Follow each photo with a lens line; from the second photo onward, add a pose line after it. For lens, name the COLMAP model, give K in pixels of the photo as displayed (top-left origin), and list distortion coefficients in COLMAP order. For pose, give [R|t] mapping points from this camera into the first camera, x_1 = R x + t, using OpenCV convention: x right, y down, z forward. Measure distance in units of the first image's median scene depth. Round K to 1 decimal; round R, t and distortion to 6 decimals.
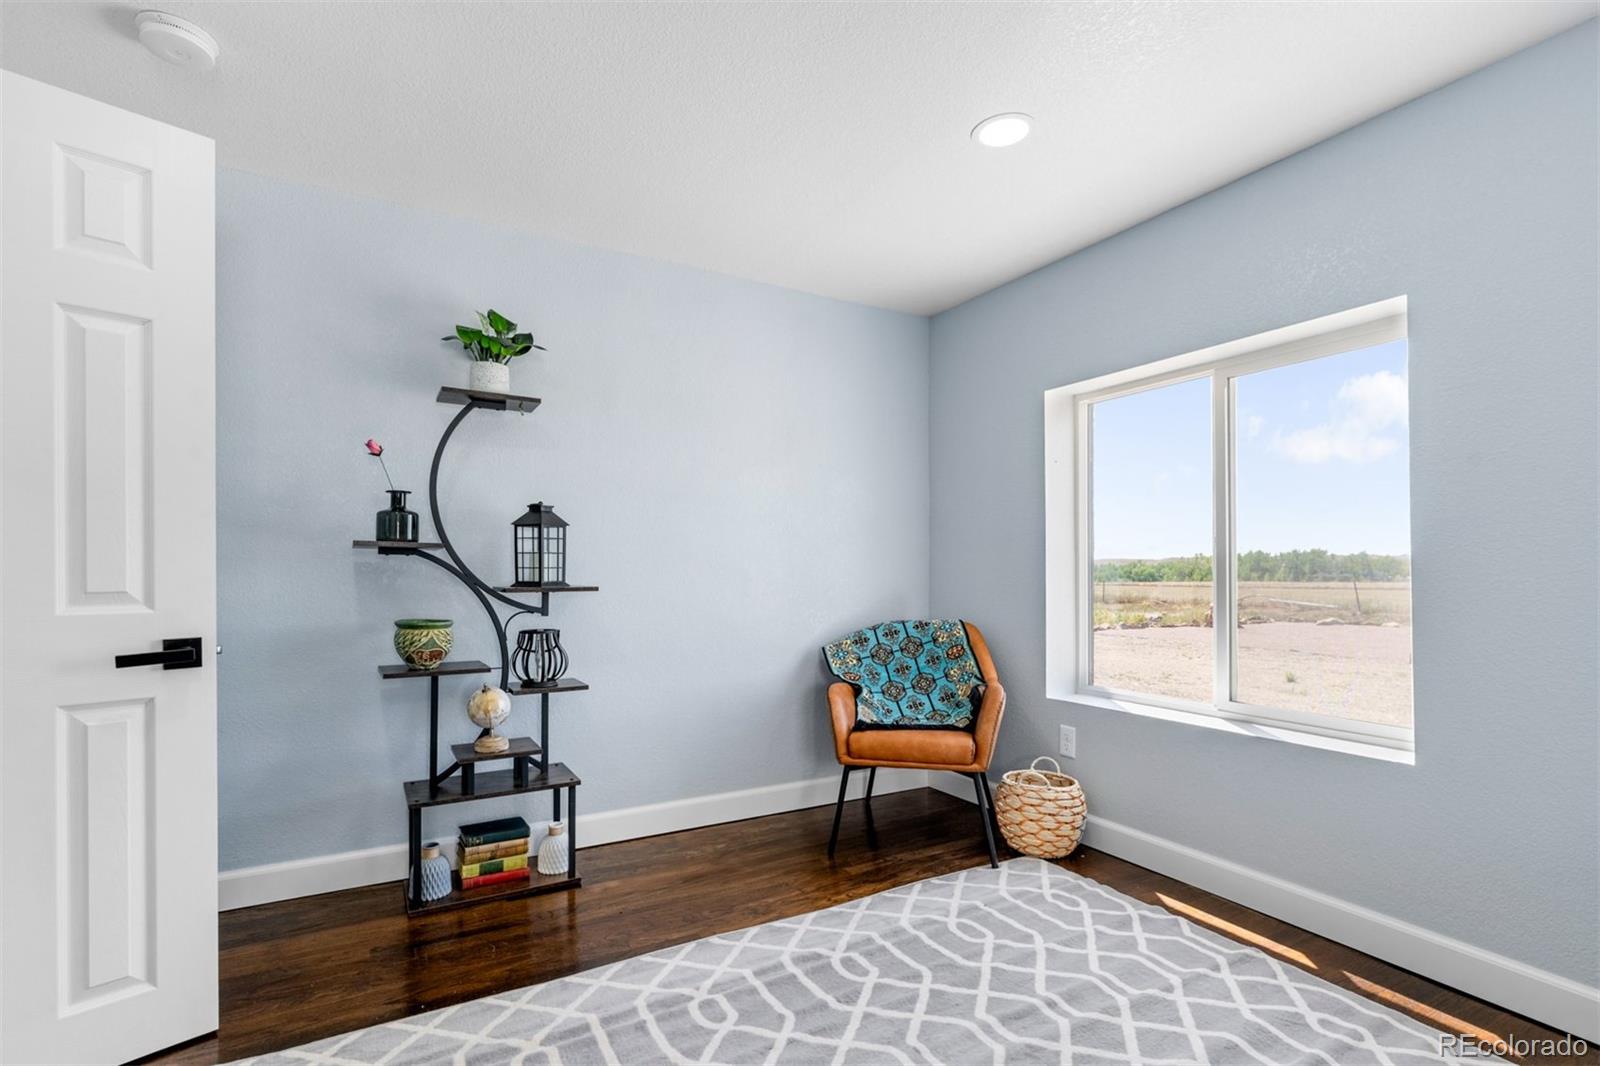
lens RADIAL K [[742.4, 0, 794.4], [0, 742.4, 566.2], [0, 0, 1]] dist [0.001557, -0.000546]
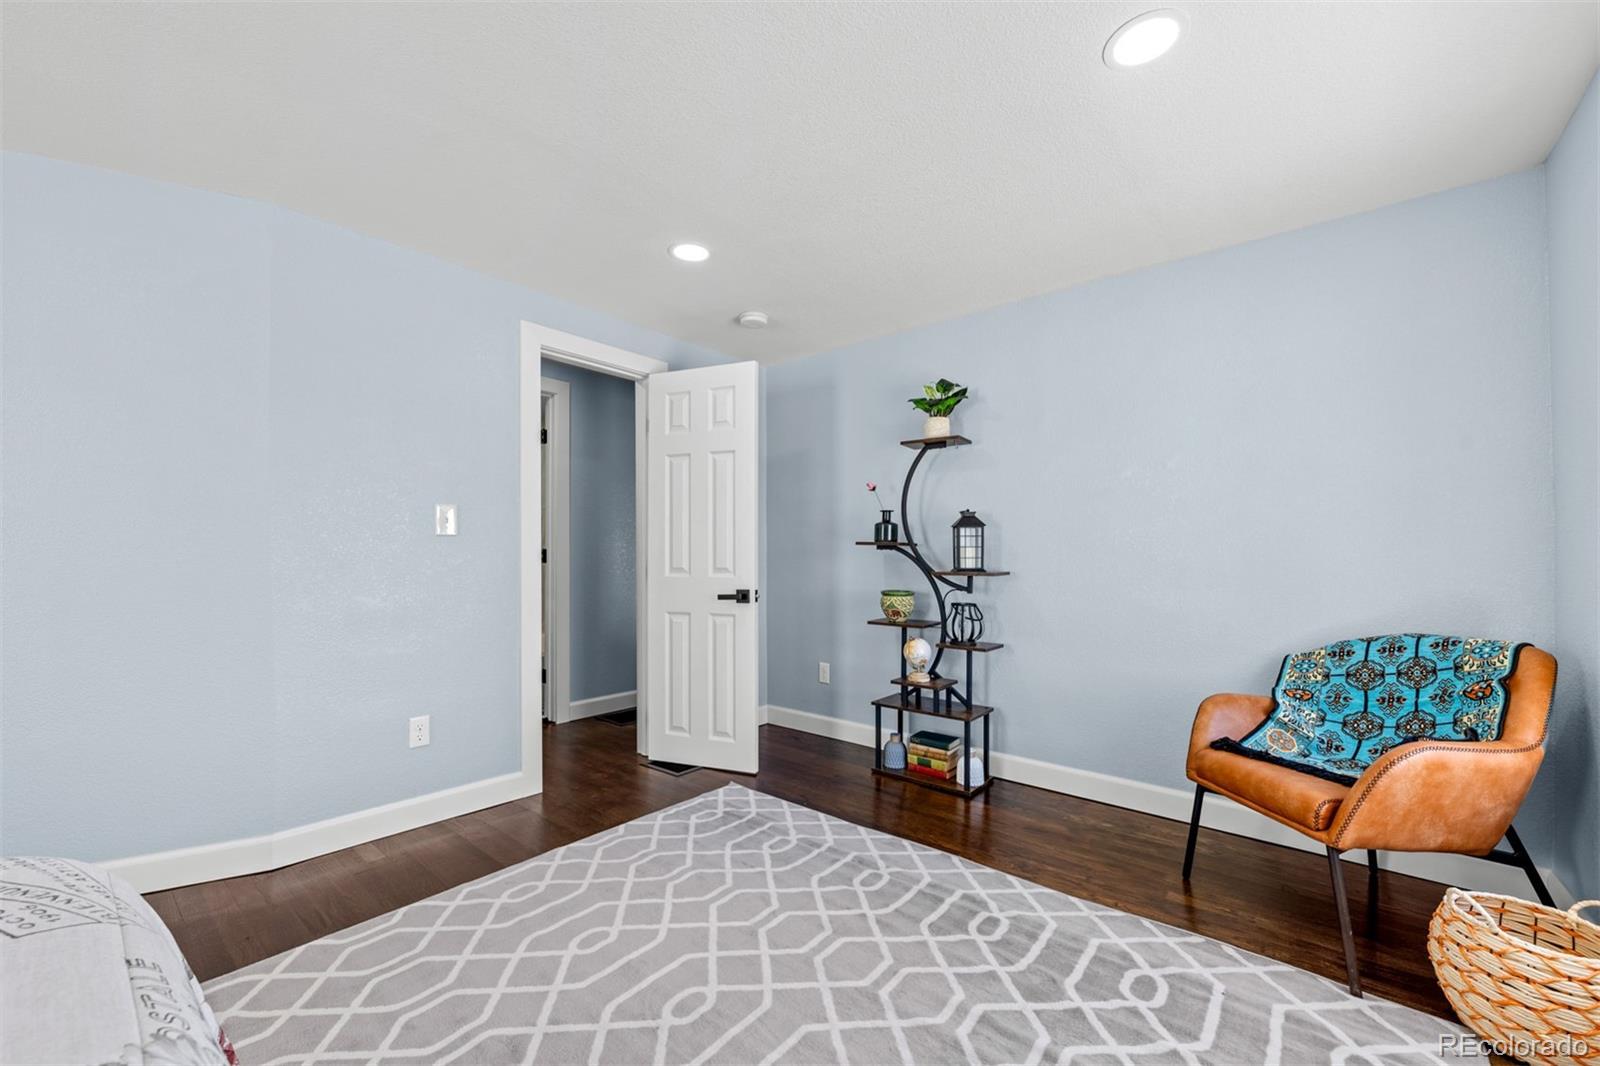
lens RADIAL K [[633.7, 0, 799.8], [0, 633.7, 543.8], [0, 0, 1]] dist [-0.000980, 0.000320]
pose [[0.353182, -0.017151, -0.935397, 0.651492], [0.002481, 0.999846, -0.017396, -0.004307], [0.935551, 0.003823, 0.353170, 0.310675]]
